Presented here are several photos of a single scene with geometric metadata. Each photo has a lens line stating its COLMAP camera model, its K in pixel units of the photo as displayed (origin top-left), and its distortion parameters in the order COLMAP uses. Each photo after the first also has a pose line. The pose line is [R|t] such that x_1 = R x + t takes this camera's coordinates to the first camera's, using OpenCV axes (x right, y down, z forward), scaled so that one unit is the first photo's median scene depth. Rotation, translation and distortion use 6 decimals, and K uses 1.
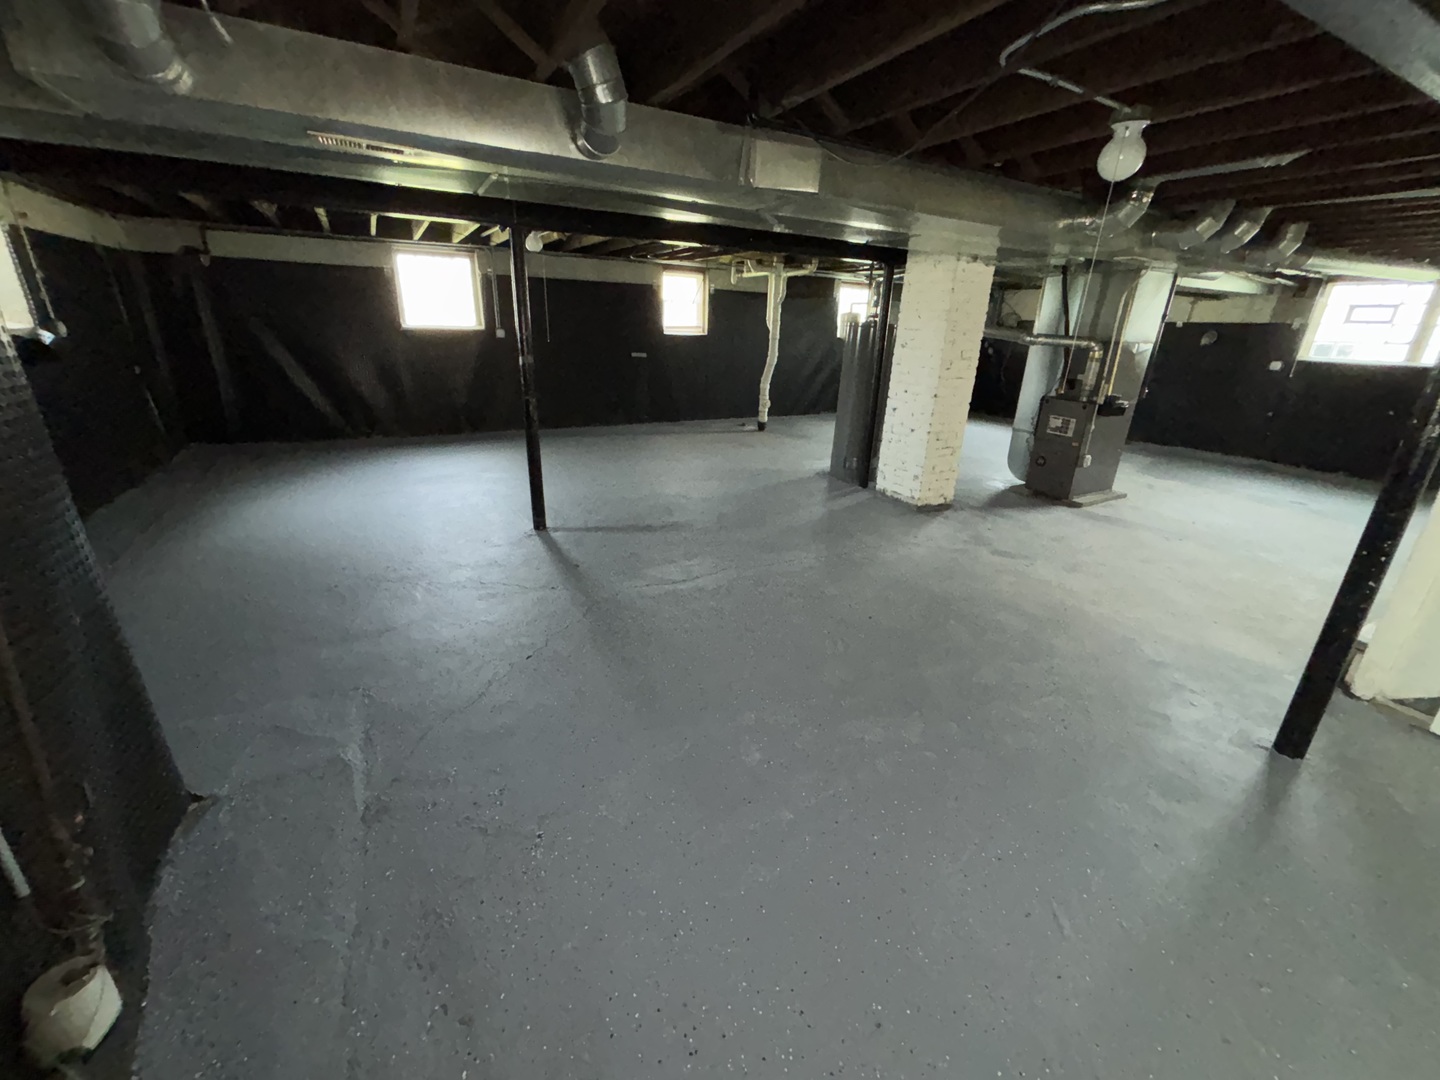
lens RADIAL K [[580.7, 0, 720.0], [0, 580.7, 540.0], [0, 0, 1]] dist [-0.000166, -0.000072]
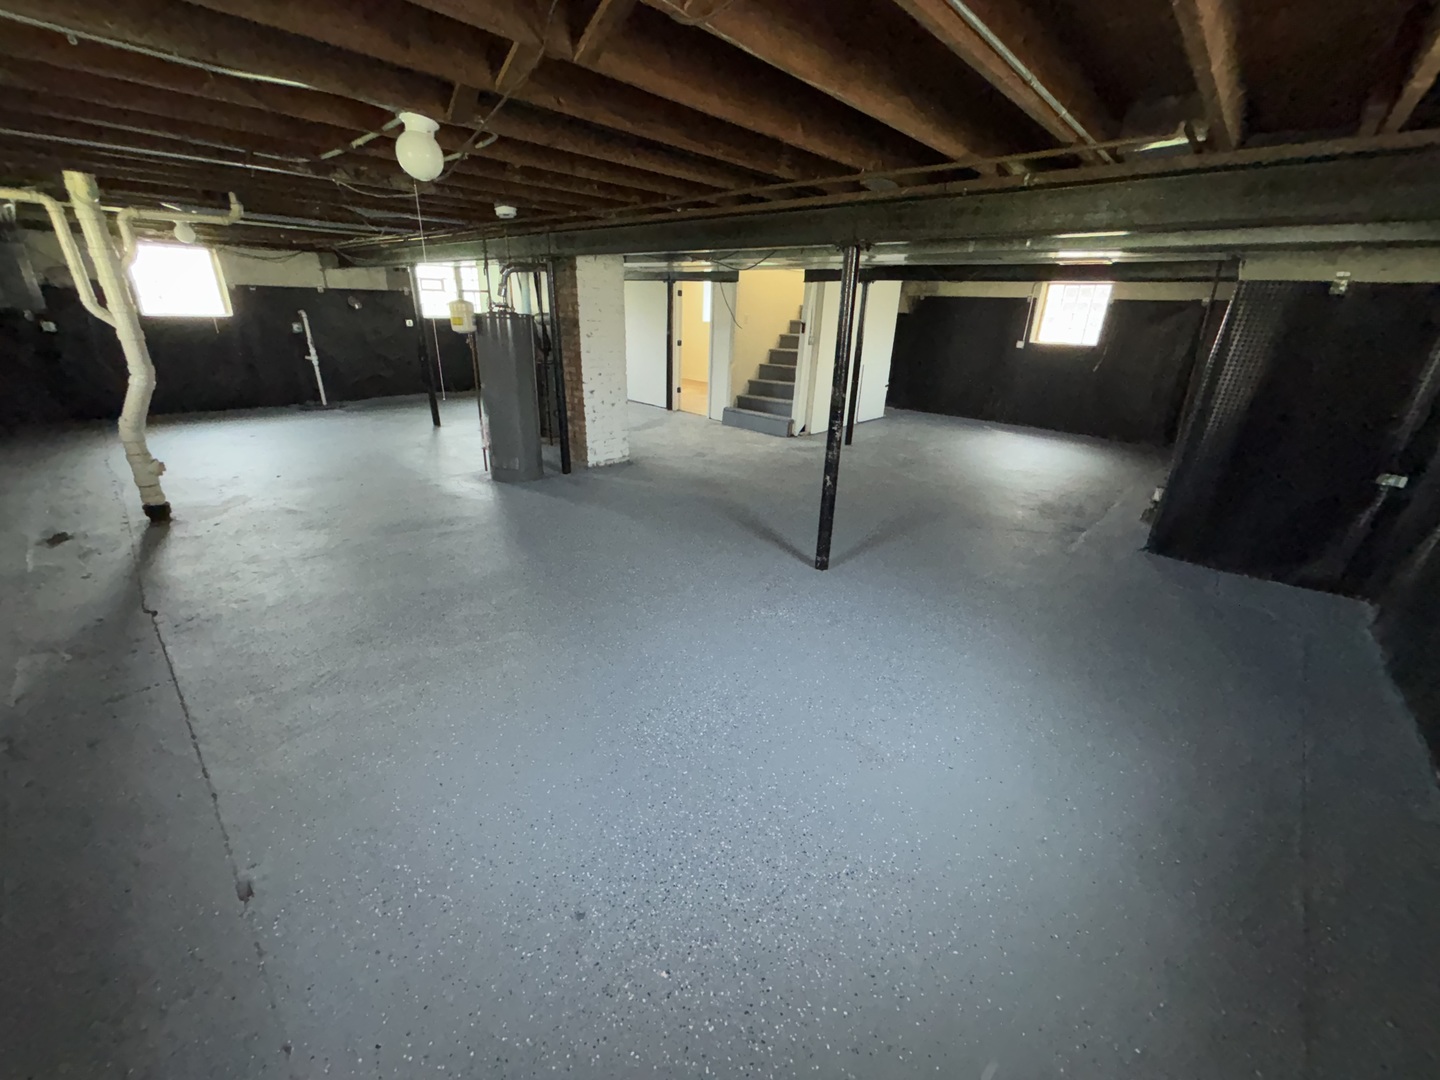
lens RADIAL K [[580.7, 0, 720.0], [0, 580.7, 540.0], [0, 0, 1]] dist [-0.000166, -0.000072]
pose [[-0.315806, -0.394254, 0.863036, -0.827311], [0.288860, 0.826458, 0.483246, -0.439688], [-0.903785, 0.401908, -0.147116, 1.008031]]
